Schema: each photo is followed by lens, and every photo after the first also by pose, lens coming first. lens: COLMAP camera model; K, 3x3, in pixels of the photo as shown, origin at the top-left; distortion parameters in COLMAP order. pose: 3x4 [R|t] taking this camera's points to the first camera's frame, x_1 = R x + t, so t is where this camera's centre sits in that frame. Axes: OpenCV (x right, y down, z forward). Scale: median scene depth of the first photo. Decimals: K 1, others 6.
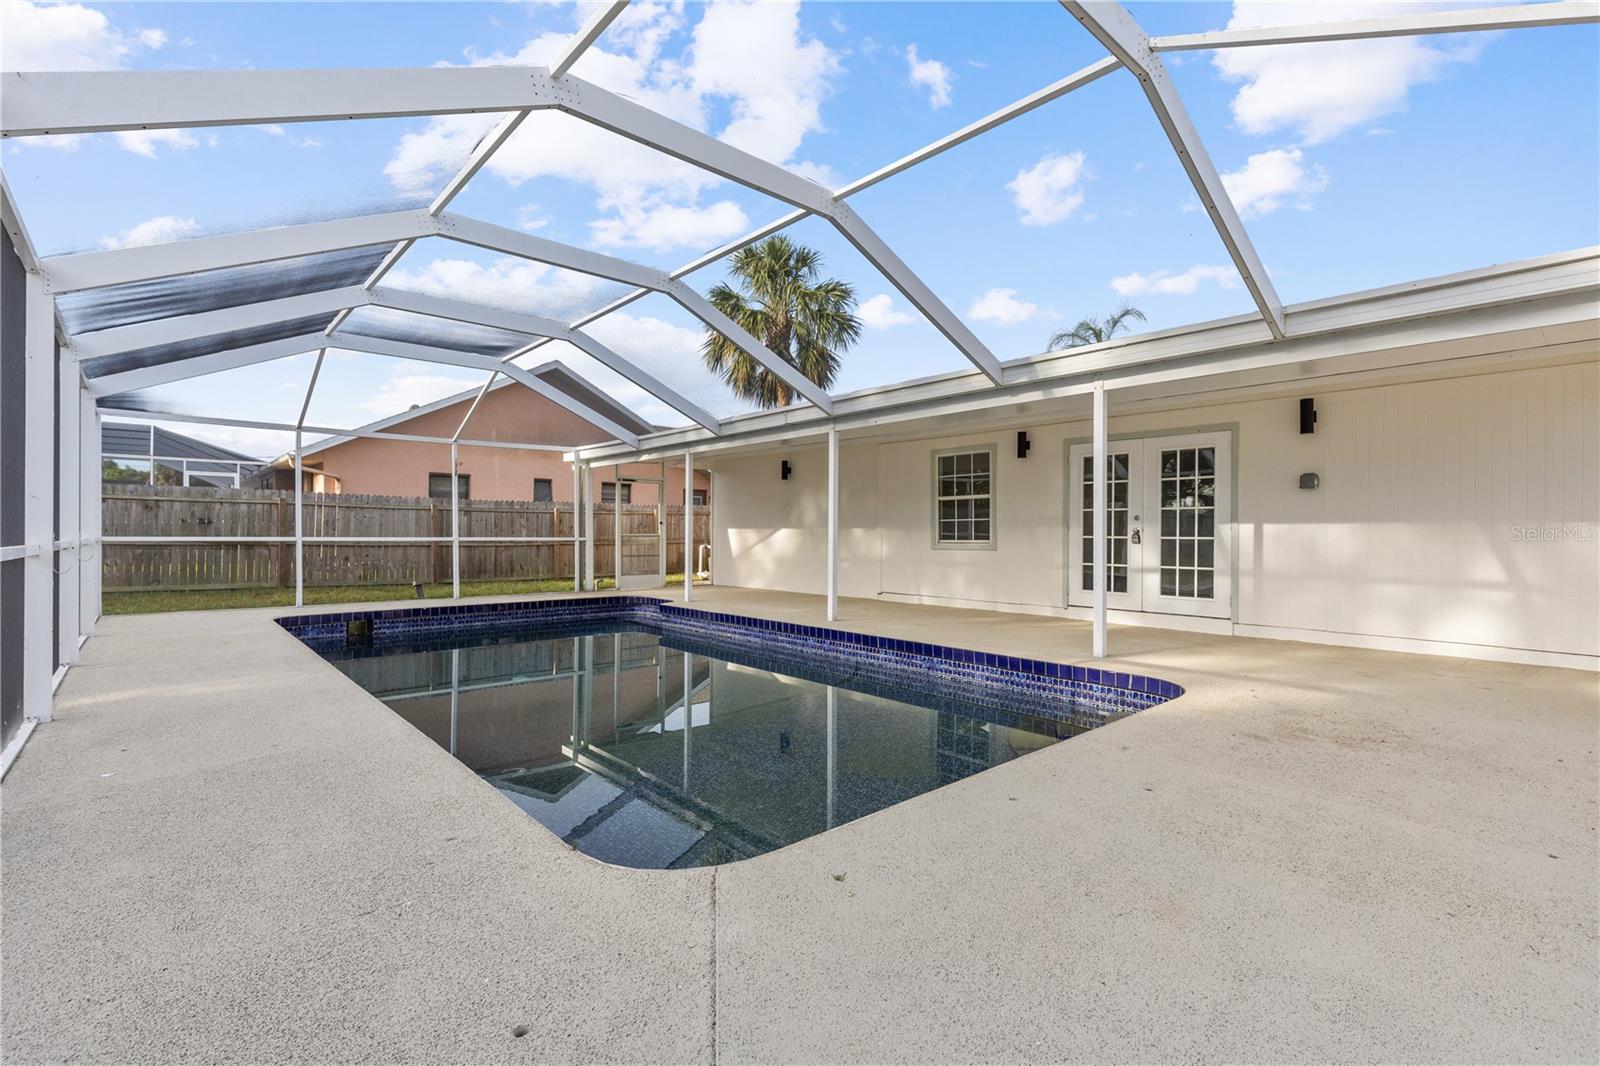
lens RADIAL K [[722.1, 0, 805.0], [0, 722.1, 534.6], [0, 0, 1]] dist [0.005593, -0.003654]
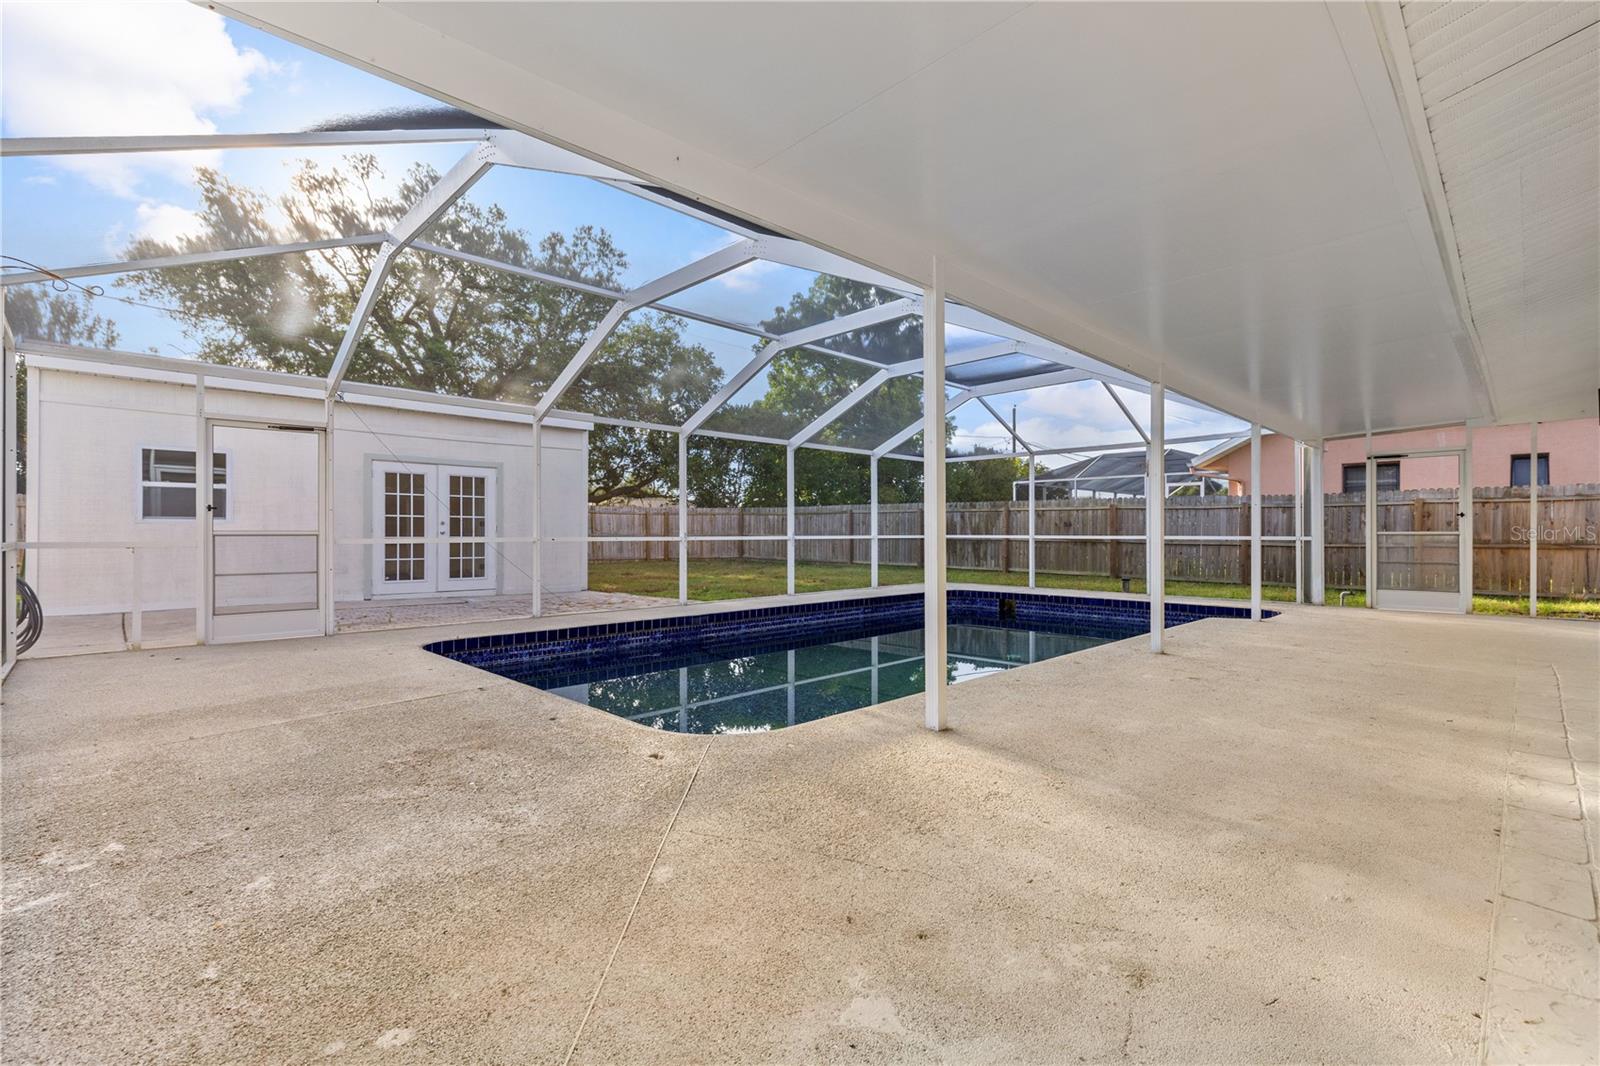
lens RADIAL K [[722.1, 0, 789.0], [0, 722.1, 534.4], [0, 0, 1]] dist [0.005593, -0.003654]
pose [[0.032215, -0.001046, -0.999480, 0.513274], [-0.001482, 0.999998, -0.001095, 0.003271], [0.999480, 0.001517, 0.032213, 0.434325]]
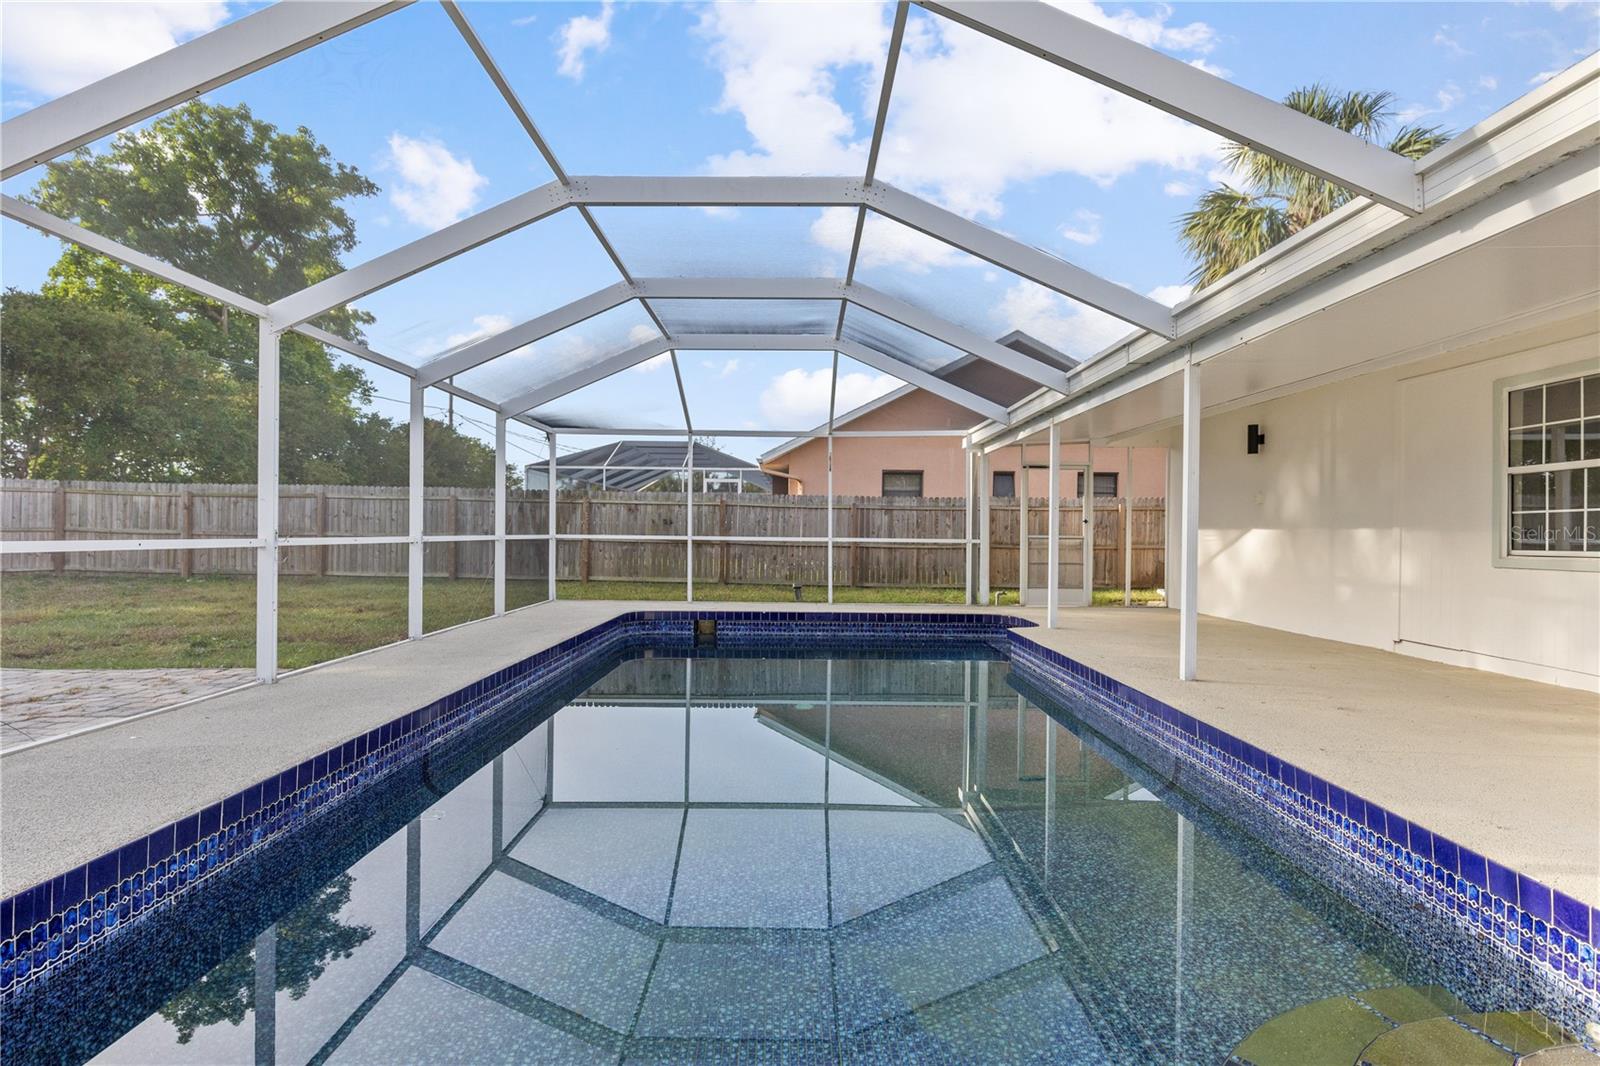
lens RADIAL K [[817.0, 0, 798.1], [0, 817.0, 531.4], [0, 0, 1]] dist [0.002491, -0.000412]
pose [[0.741314, 0.003477, -0.671149, 0.178333], [-0.008628, 0.999953, -0.004349, 0.000650], [0.671103, 0.009015, 0.741310, 0.191797]]
